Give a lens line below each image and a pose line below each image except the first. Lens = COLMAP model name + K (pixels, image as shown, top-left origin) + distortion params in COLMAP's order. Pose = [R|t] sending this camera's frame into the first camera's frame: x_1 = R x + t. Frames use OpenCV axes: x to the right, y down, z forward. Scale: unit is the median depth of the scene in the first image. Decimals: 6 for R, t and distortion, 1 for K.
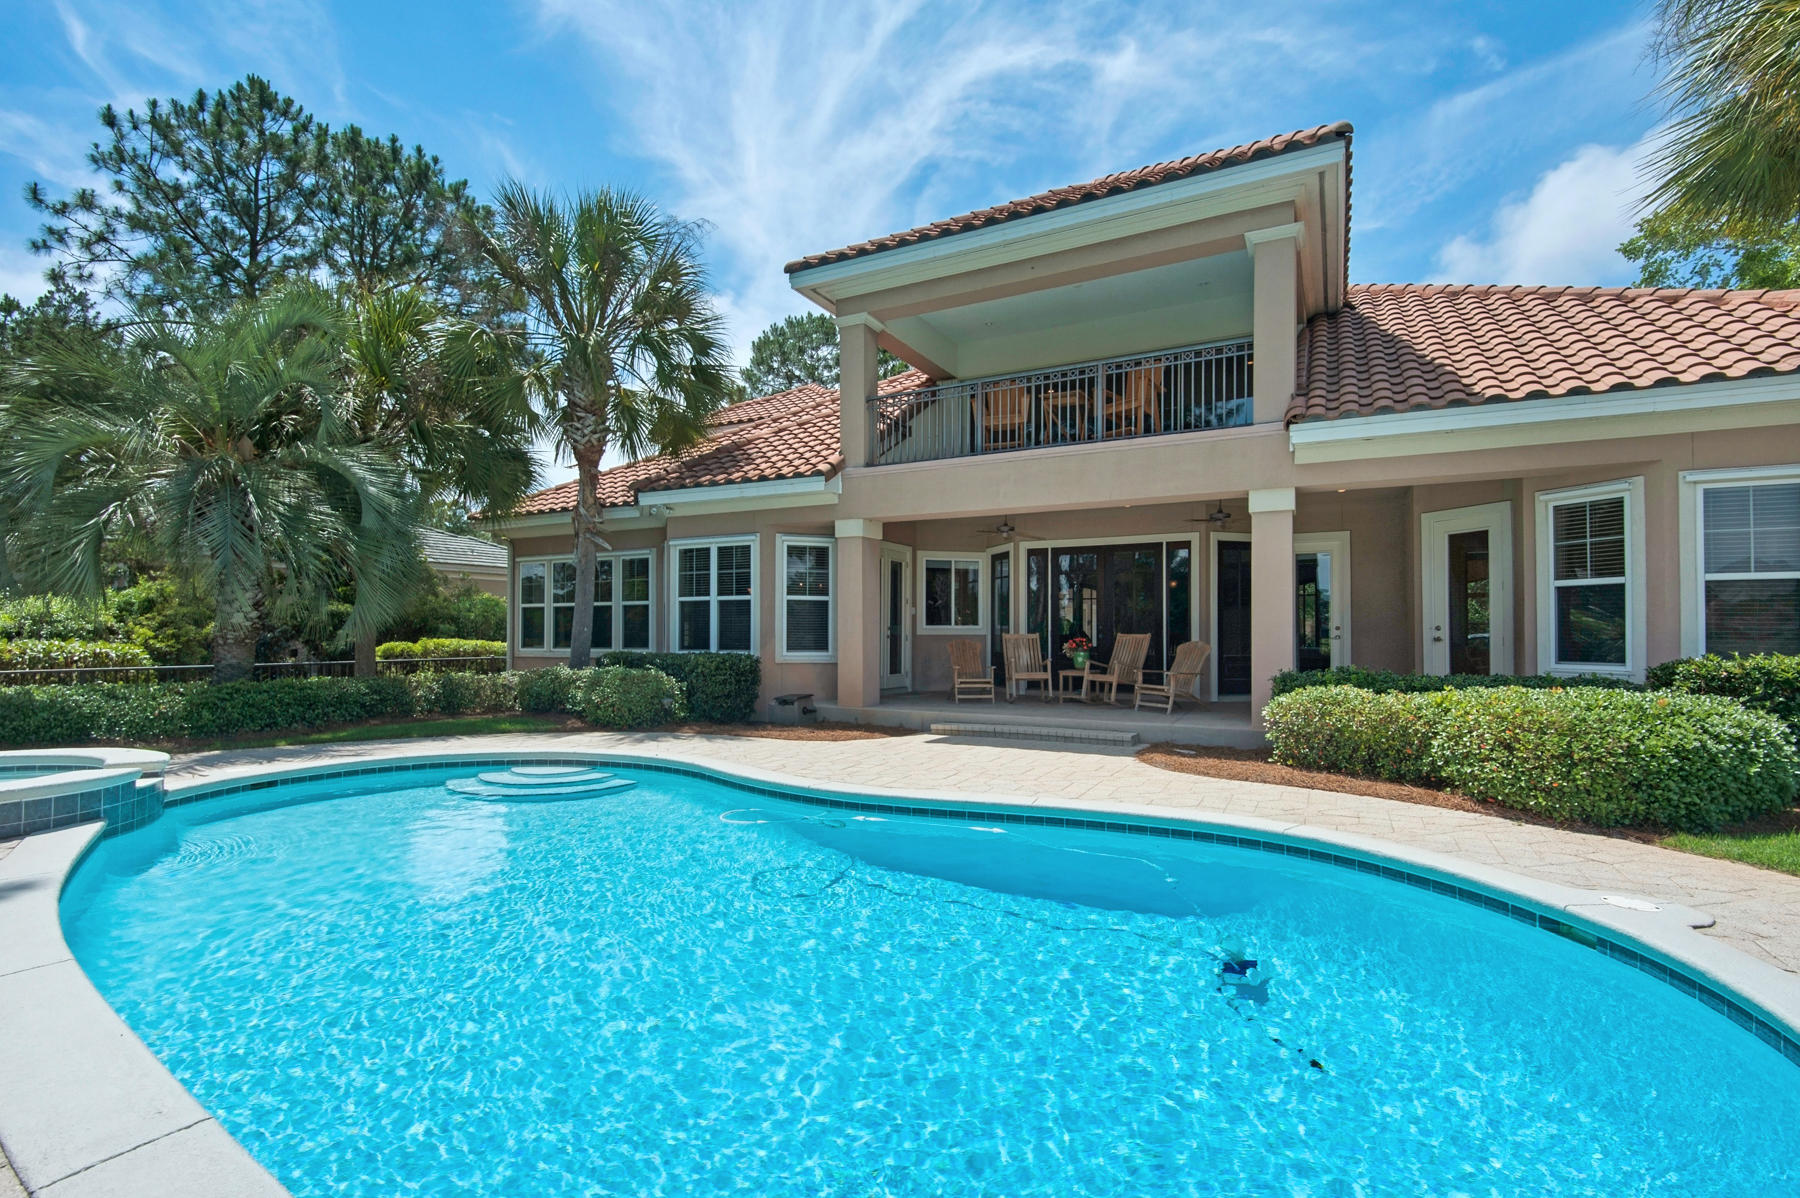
lens RADIAL K [[827.0, 0, 872.8], [0, 827.0, 612.6], [0, 0, 1]] dist [0.105106, -0.049627]
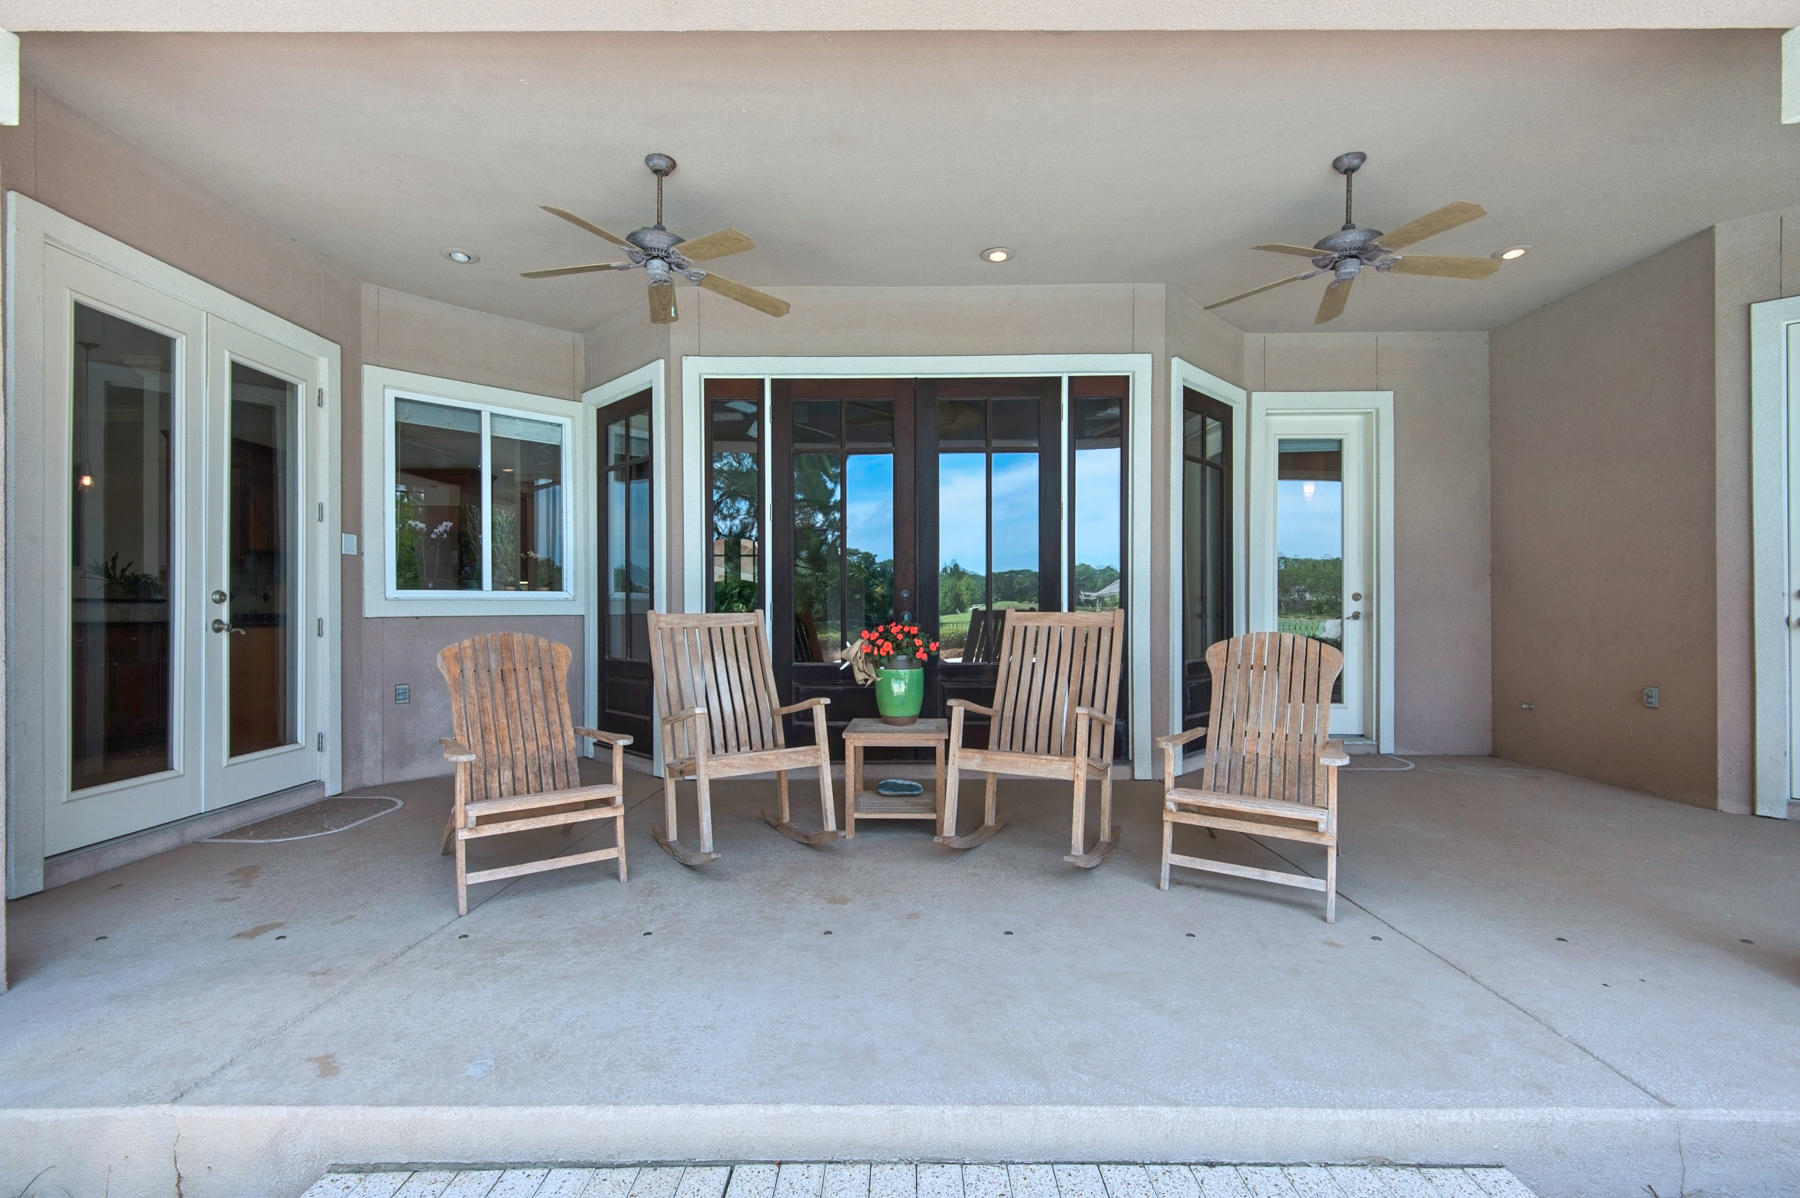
lens RADIAL K [[827.0, 0, 872.8], [0, 827.0, 612.6], [0, 0, 1]] dist [0.105106, -0.049627]
pose [[0.888259, -0.003026, 0.459333, 0.096095], [-0.006243, 0.999806, 0.018659, 0.021116], [-0.459300, -0.019442, 0.888068, 0.747435]]
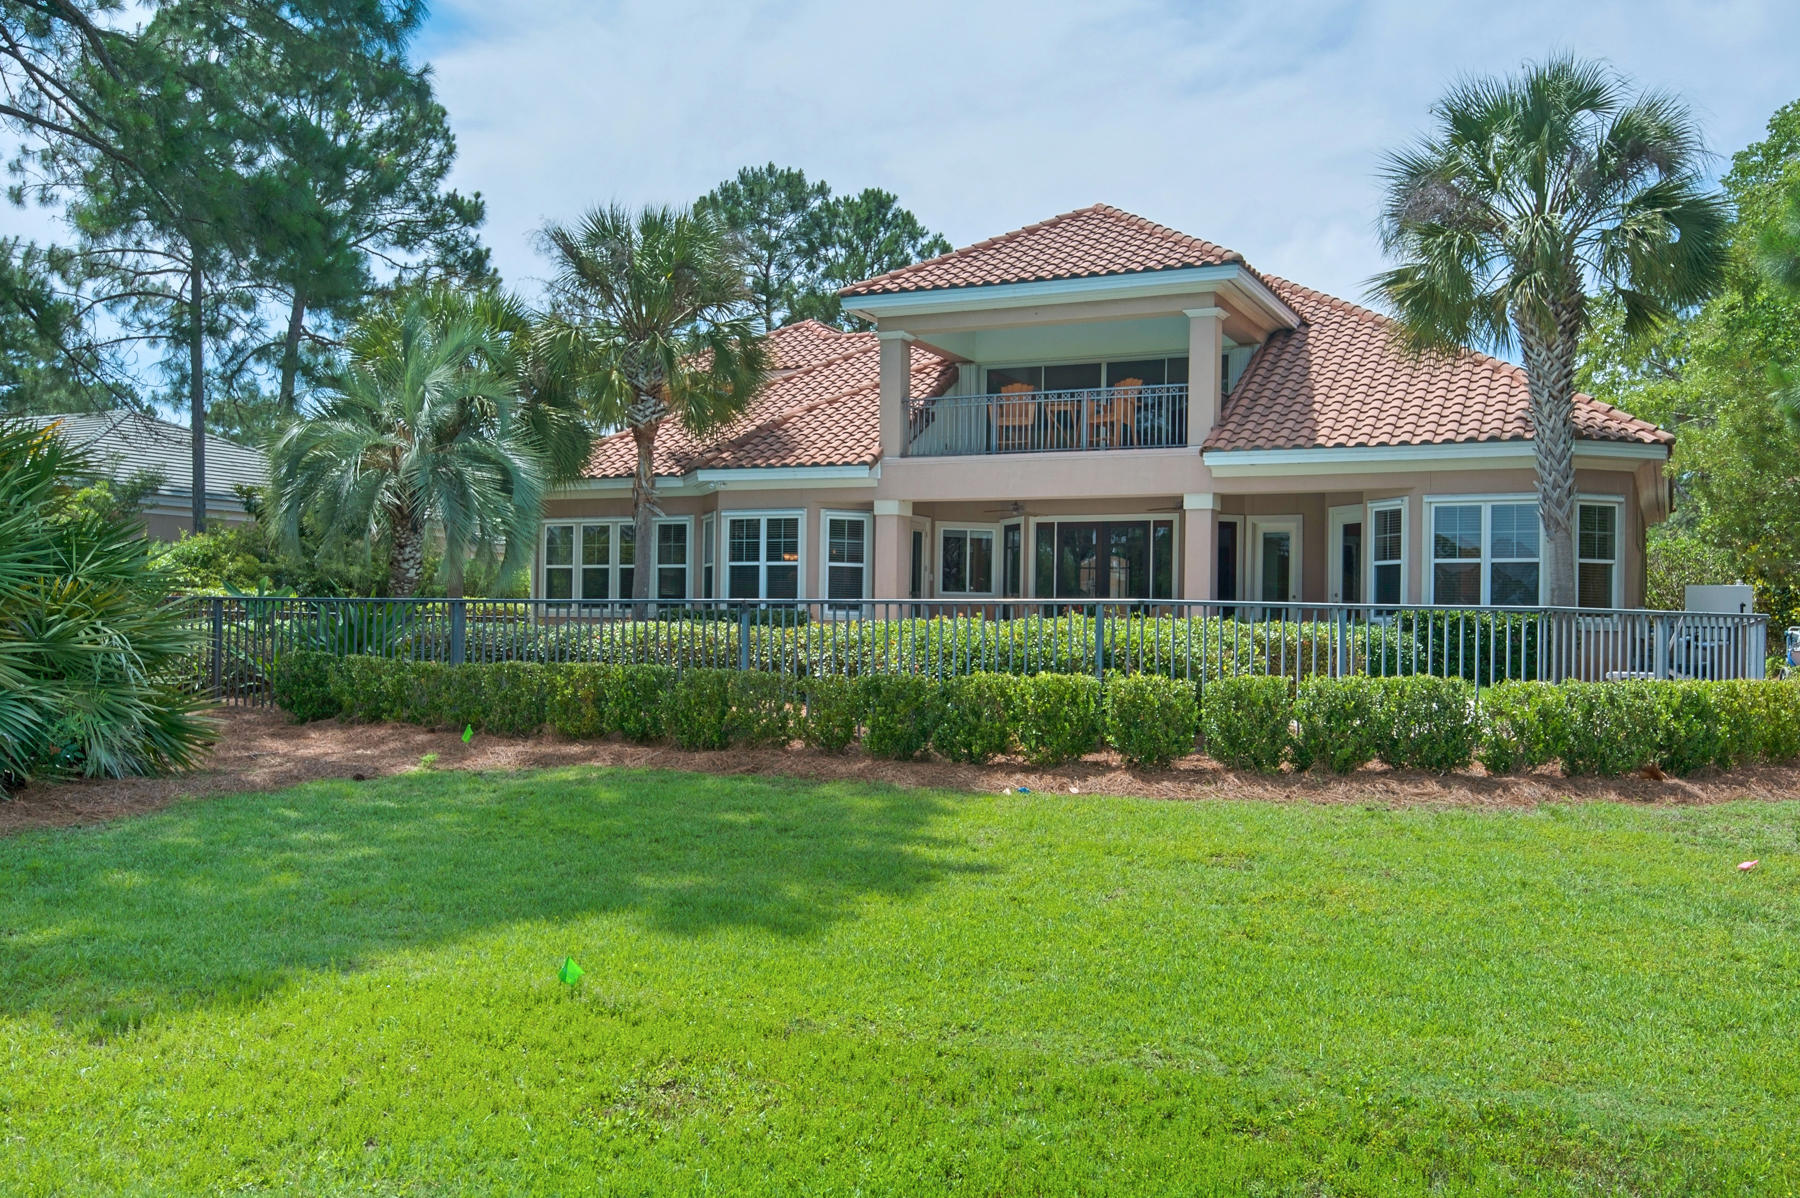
lens RADIAL K [[1627.1, 0, 900.0], [0, 1627.1, 599.0], [0, 0, 1]] dist [0.524818, 0.000298]
pose [[0.997874, 0.012861, 0.063883, -0.157002], [-0.013447, 0.999871, 0.008752, 0.010366], [-0.063763, -0.009592, 0.997919, -1.365017]]
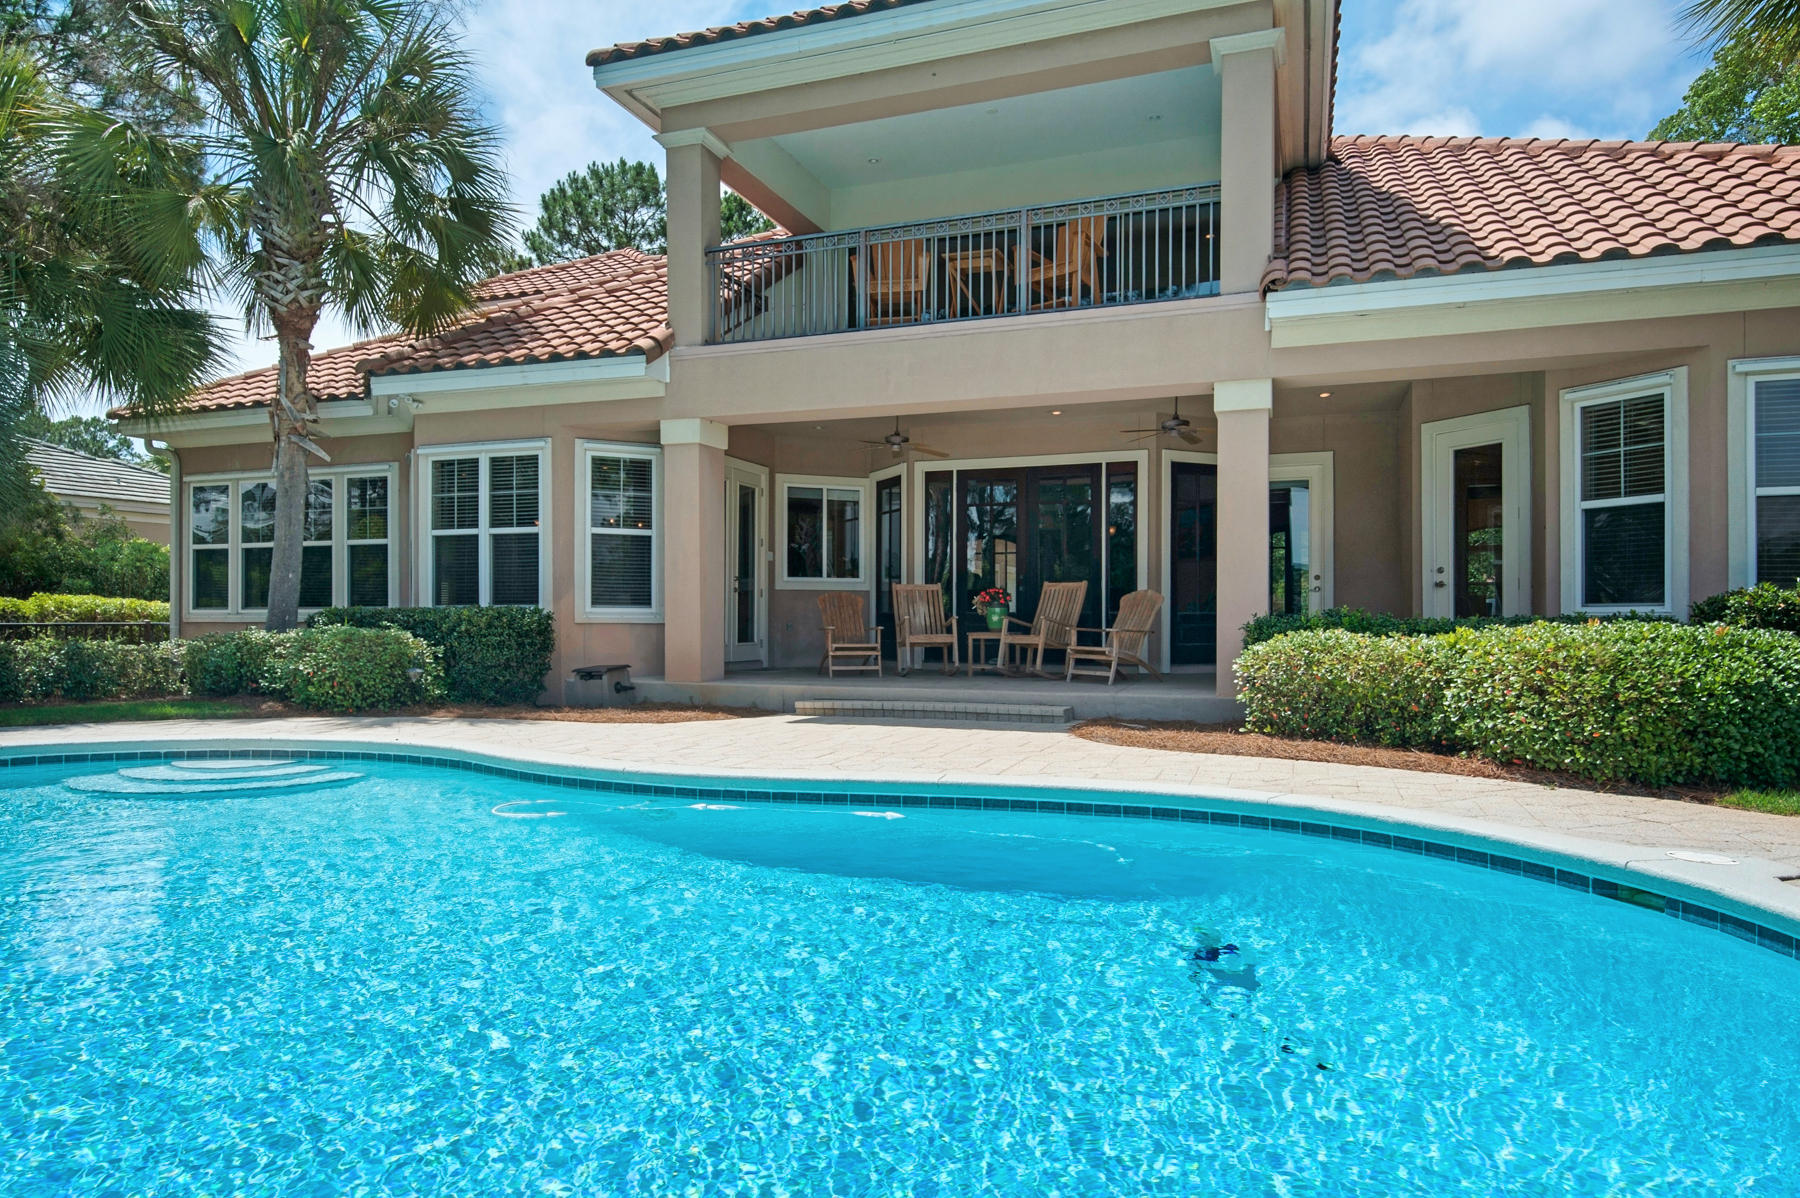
lens RADIAL K [[1117.5, 0, 838.3], [0, 1117.5, 598.9], [0, 0, 1]] dist [0.102699, -0.068145]
pose [[0.993739, 0.001385, 0.111719, -0.001863], [-0.002196, 0.999972, 0.007136, 0.034282], [-0.111706, -0.007337, 0.993714, 0.023506]]
